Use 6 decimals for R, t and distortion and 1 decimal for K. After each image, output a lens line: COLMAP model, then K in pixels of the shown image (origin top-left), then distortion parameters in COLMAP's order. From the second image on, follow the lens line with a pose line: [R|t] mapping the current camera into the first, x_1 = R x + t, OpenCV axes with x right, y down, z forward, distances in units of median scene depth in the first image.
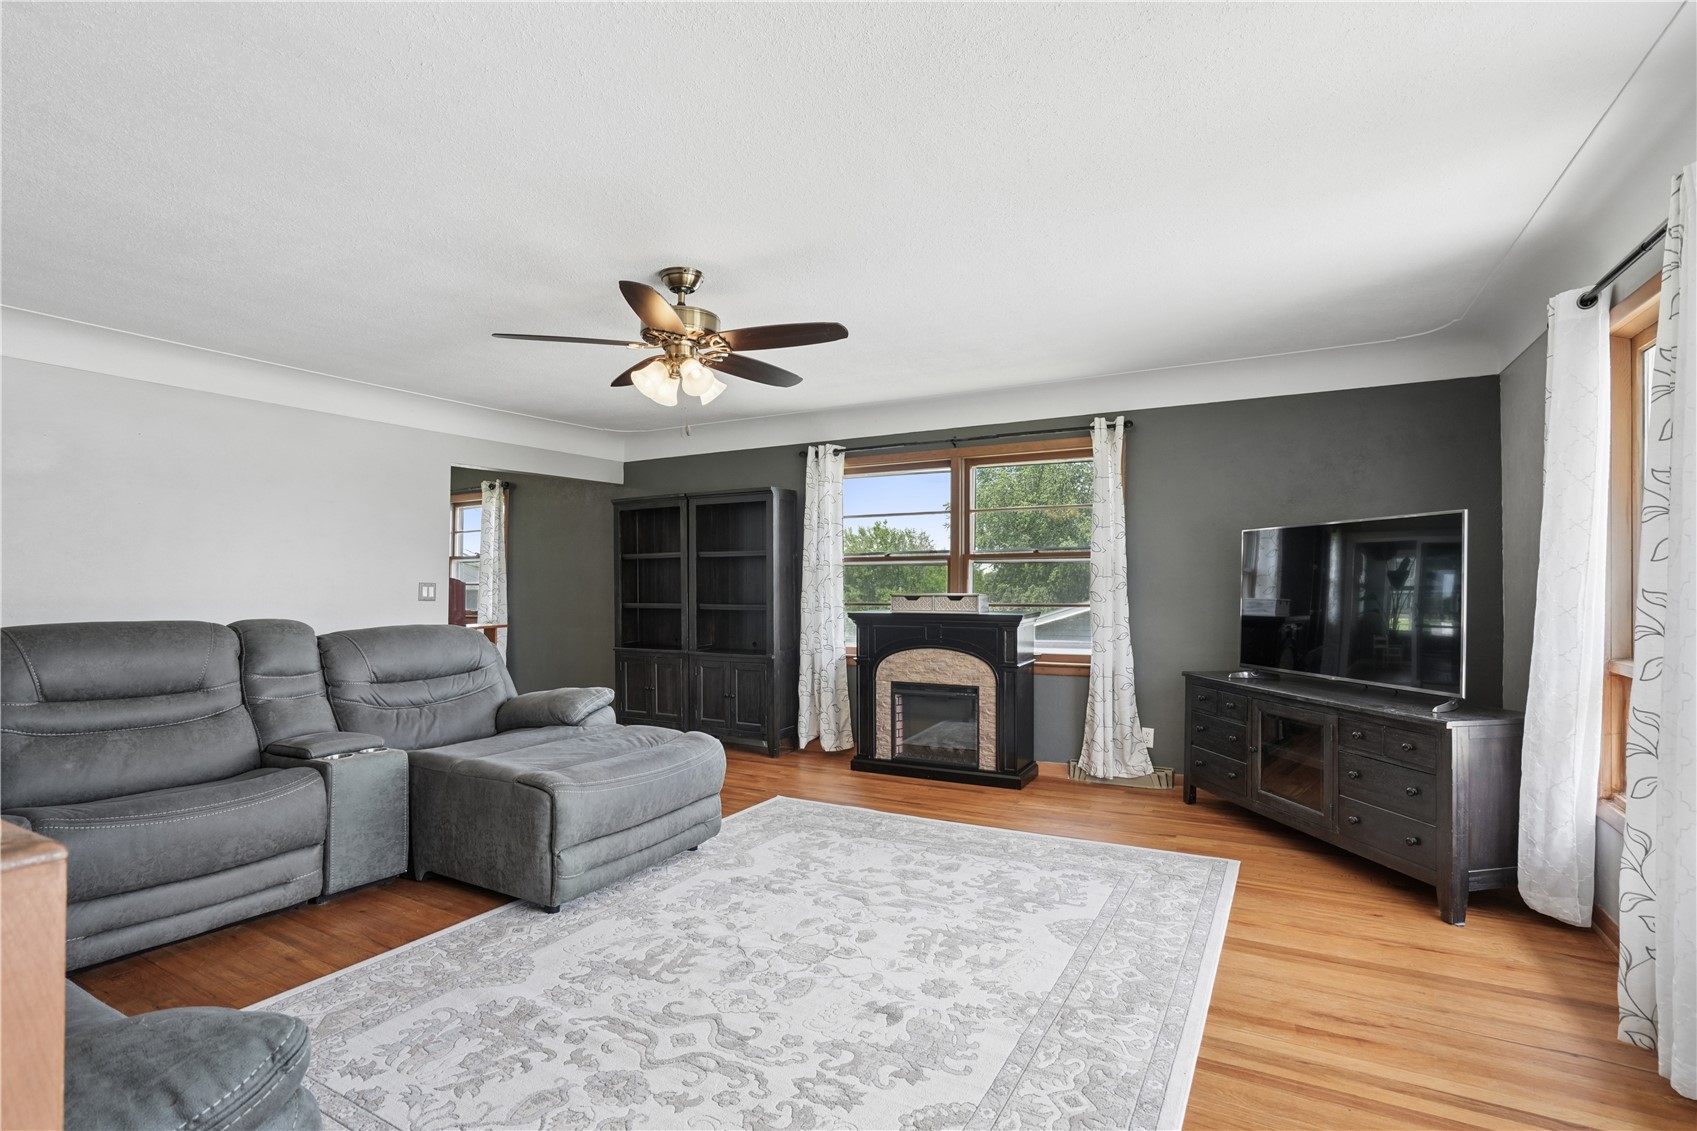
lens RADIAL K [[793.5, 0, 857.8], [0, 793.5, 579.8], [0, 0, 1]] dist [-0.040590, 0.010740]
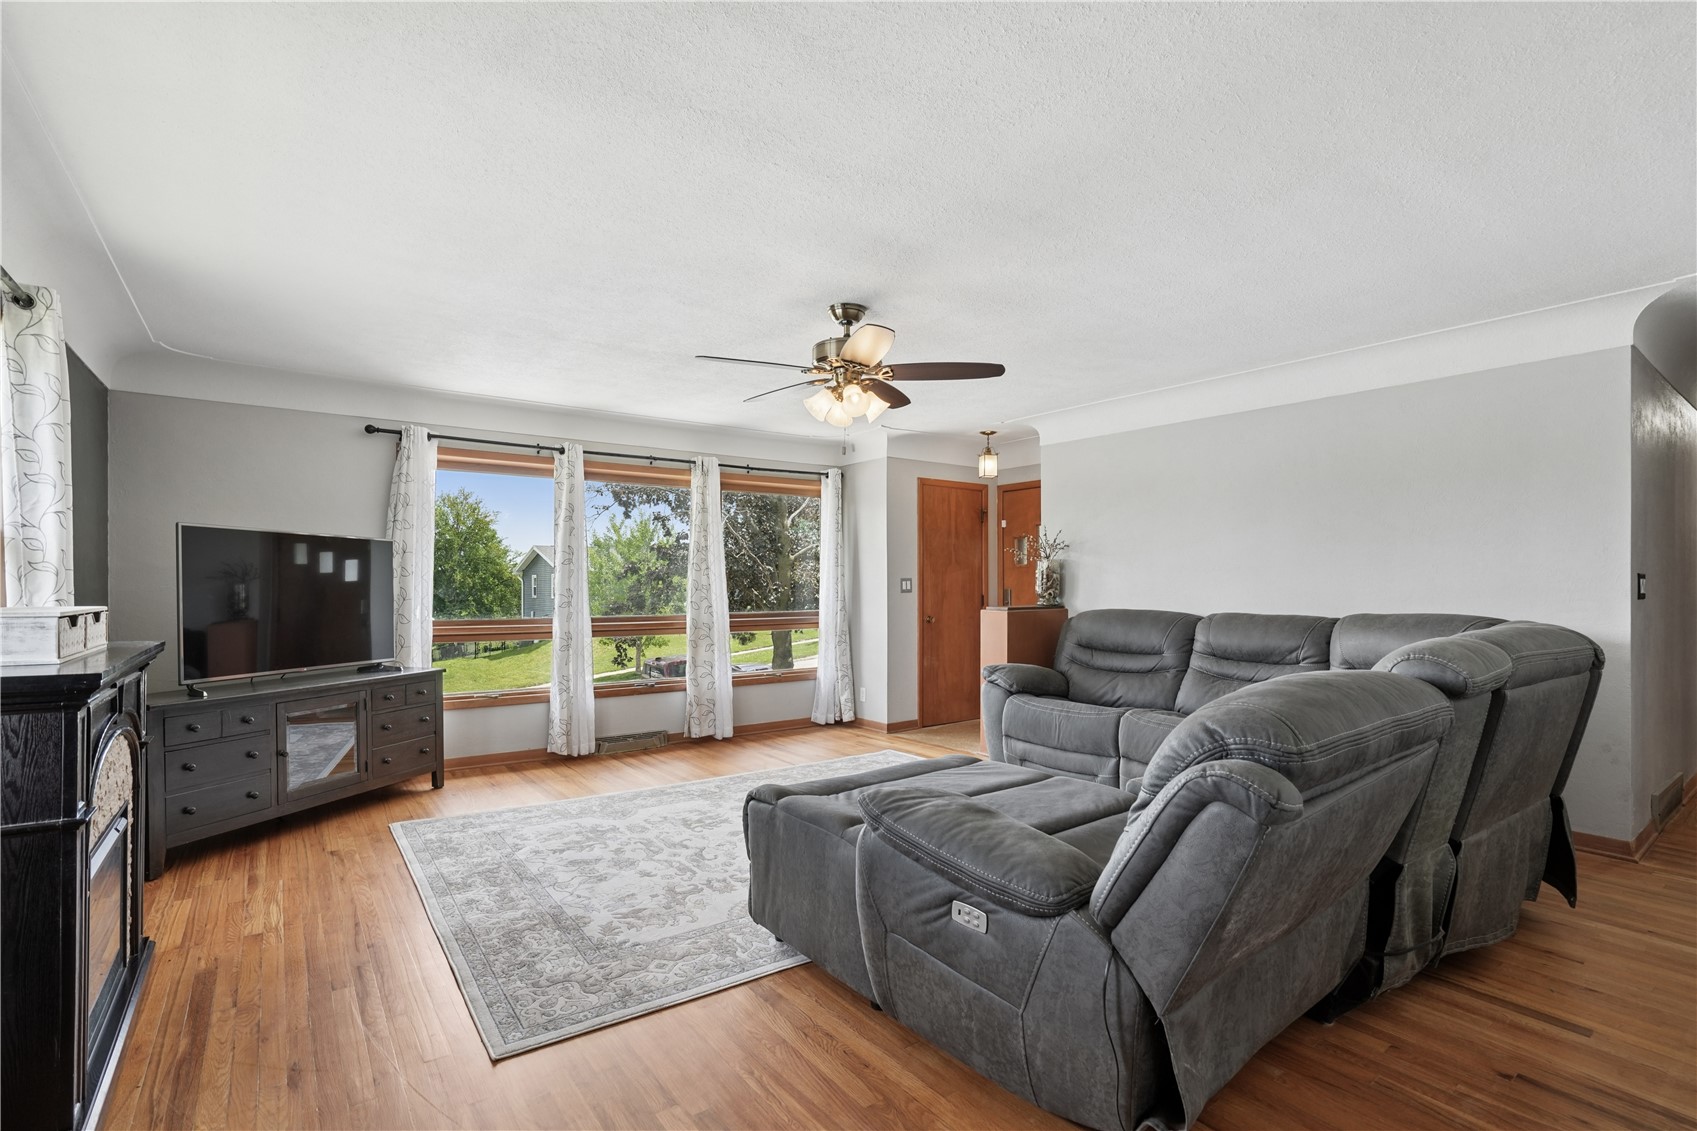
lens RADIAL K [[793.5, 0, 833.6], [0, 793.5, 575.6], [0, 0, 1]] dist [-0.040590, 0.010740]
pose [[-0.891657, 0.012454, 0.452541, -0.710403], [0.004087, 0.999802, -0.019463, 0.019936], [-0.452694, -0.015504, -0.891531, 1.974288]]
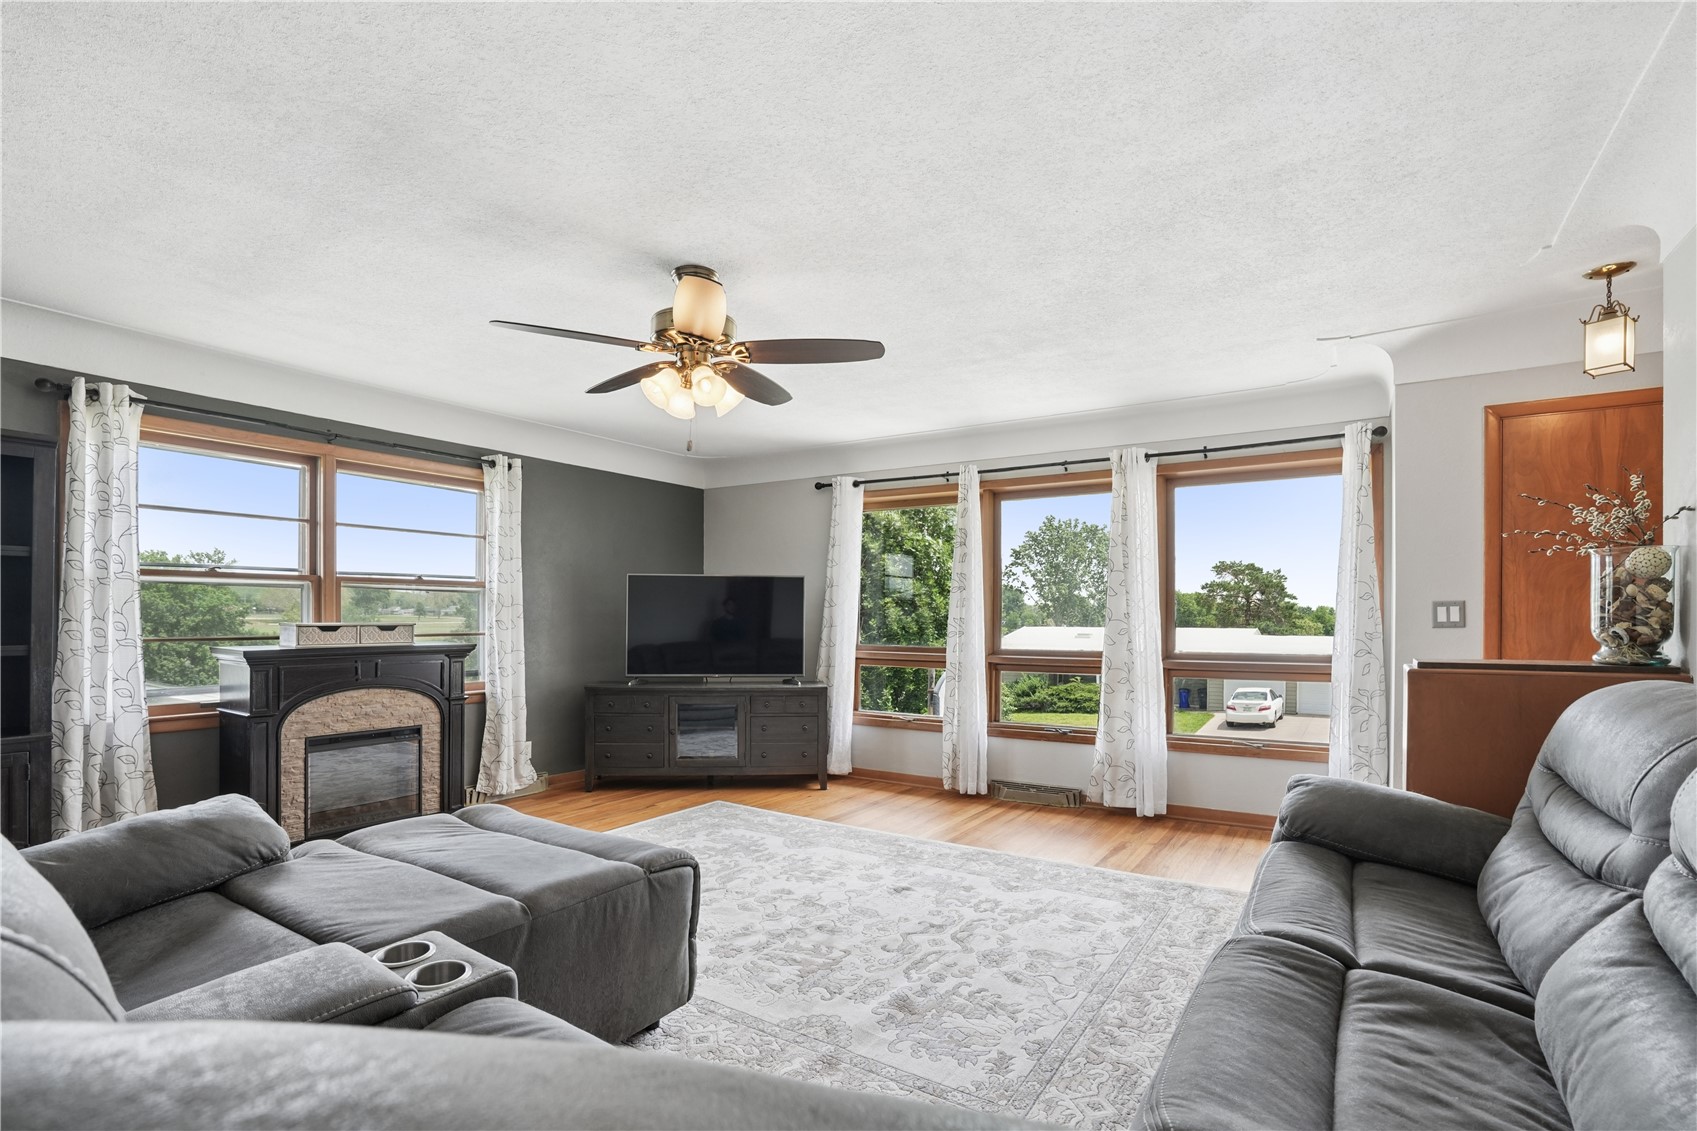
lens RADIAL K [[793.5, 0, 839.6], [0, 793.5, 603.5], [0, 0, 1]] dist [-0.040590, 0.010740]
pose [[0.095135, 0.020309, 0.995257, -1.115659], [-0.006421, 0.999784, -0.019787, 0.018495], [-0.995444, -0.004508, 0.095245, 0.718230]]
